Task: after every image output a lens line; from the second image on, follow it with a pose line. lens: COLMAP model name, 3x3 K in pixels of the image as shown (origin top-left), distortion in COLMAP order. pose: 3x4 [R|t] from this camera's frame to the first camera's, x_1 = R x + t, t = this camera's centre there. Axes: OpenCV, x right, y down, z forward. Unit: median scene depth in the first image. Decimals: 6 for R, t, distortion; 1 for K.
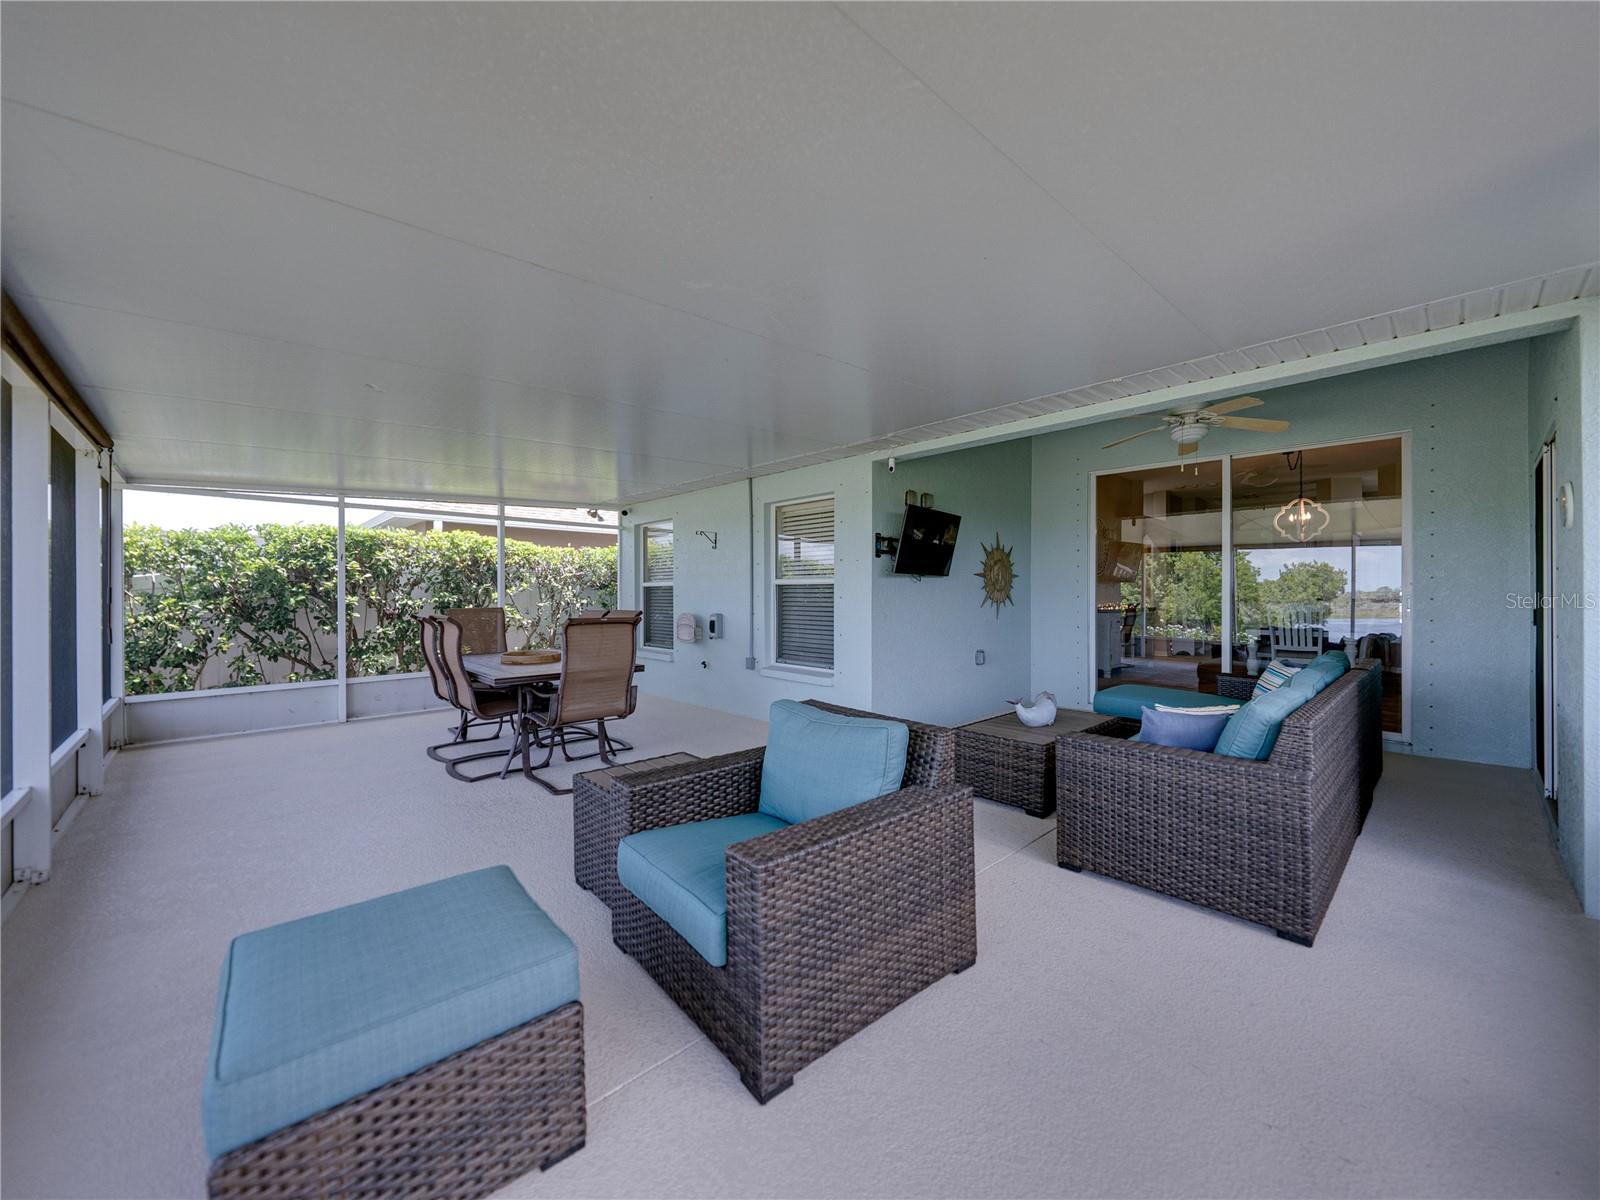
lens RADIAL K [[618.9, 0, 804.6], [0, 618.9, 595.1], [0, 0, 1]] dist [-0.004329, 0.000608]
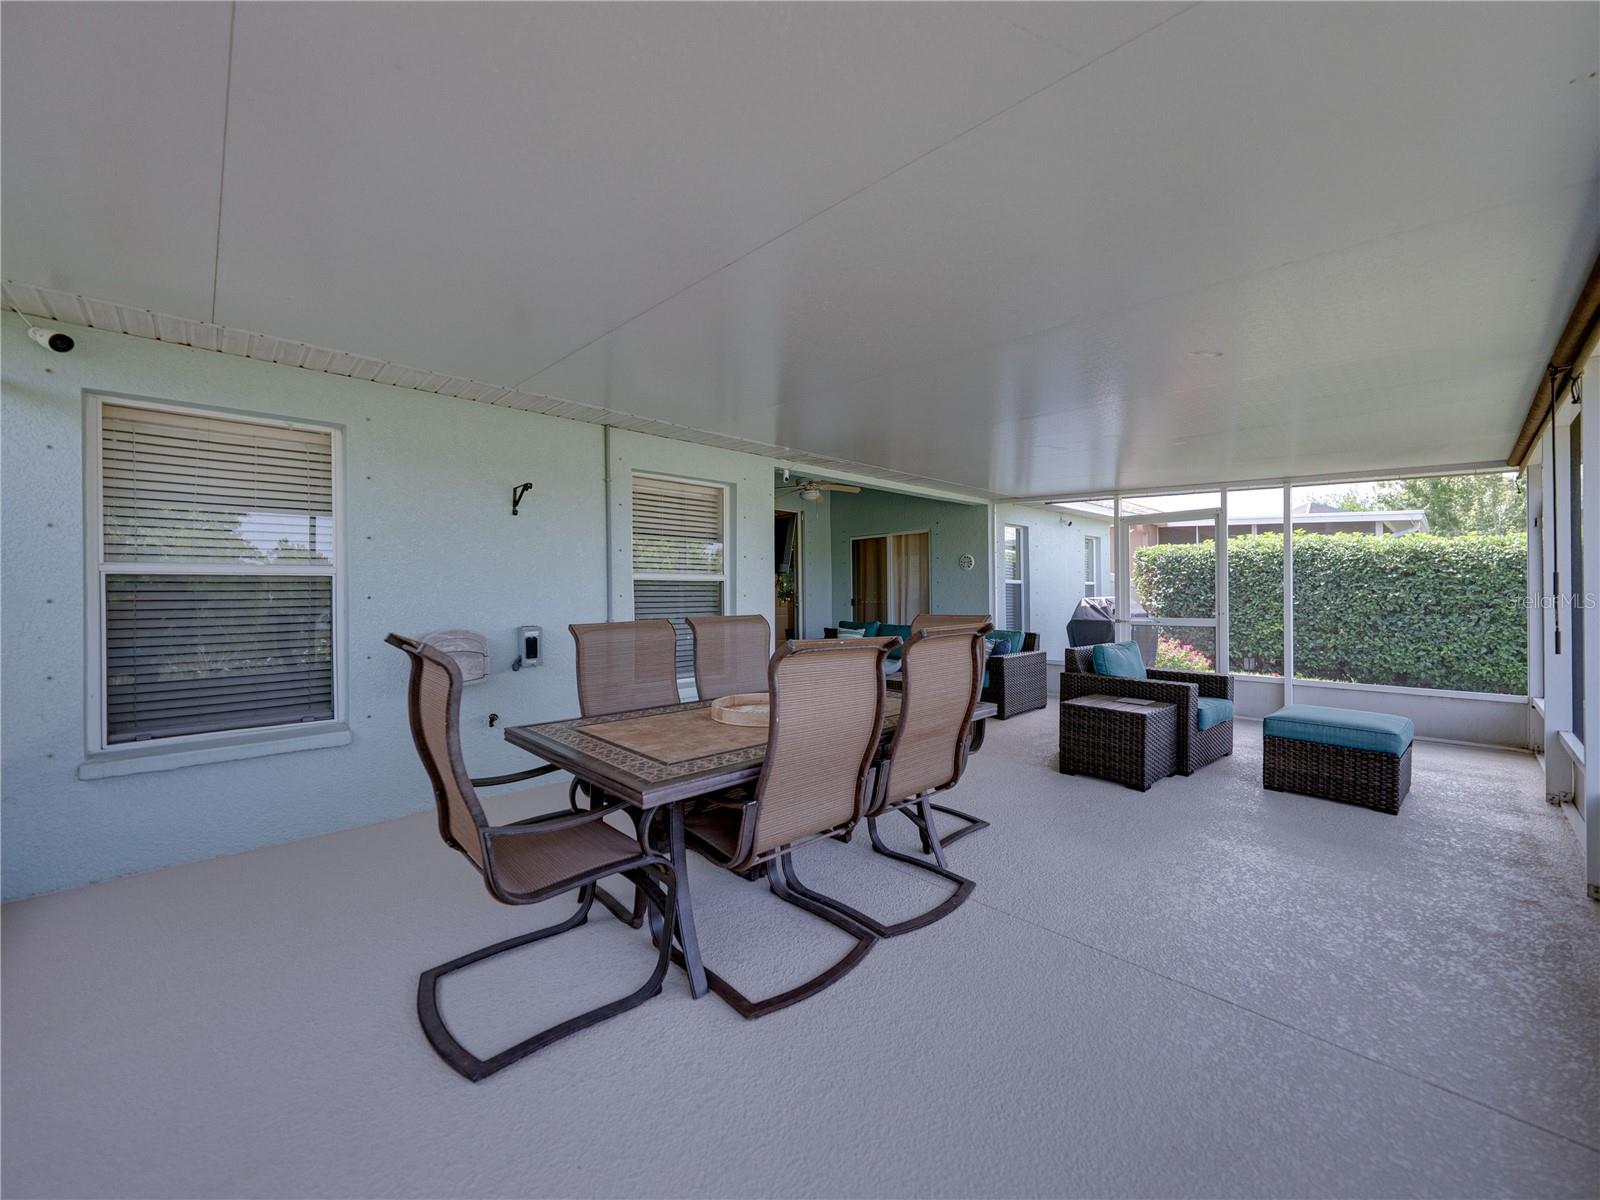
lens RADIAL K [[618.9, 0, 810.6], [0, 618.9, 590.0], [0, 0, 1]] dist [-0.004329, 0.000608]
pose [[-0.006196, 0.008339, 0.999946, -0.792459], [0.007067, 0.999941, -0.008295, 0.002852], [-0.999956, 0.007015, -0.006255, 0.788764]]
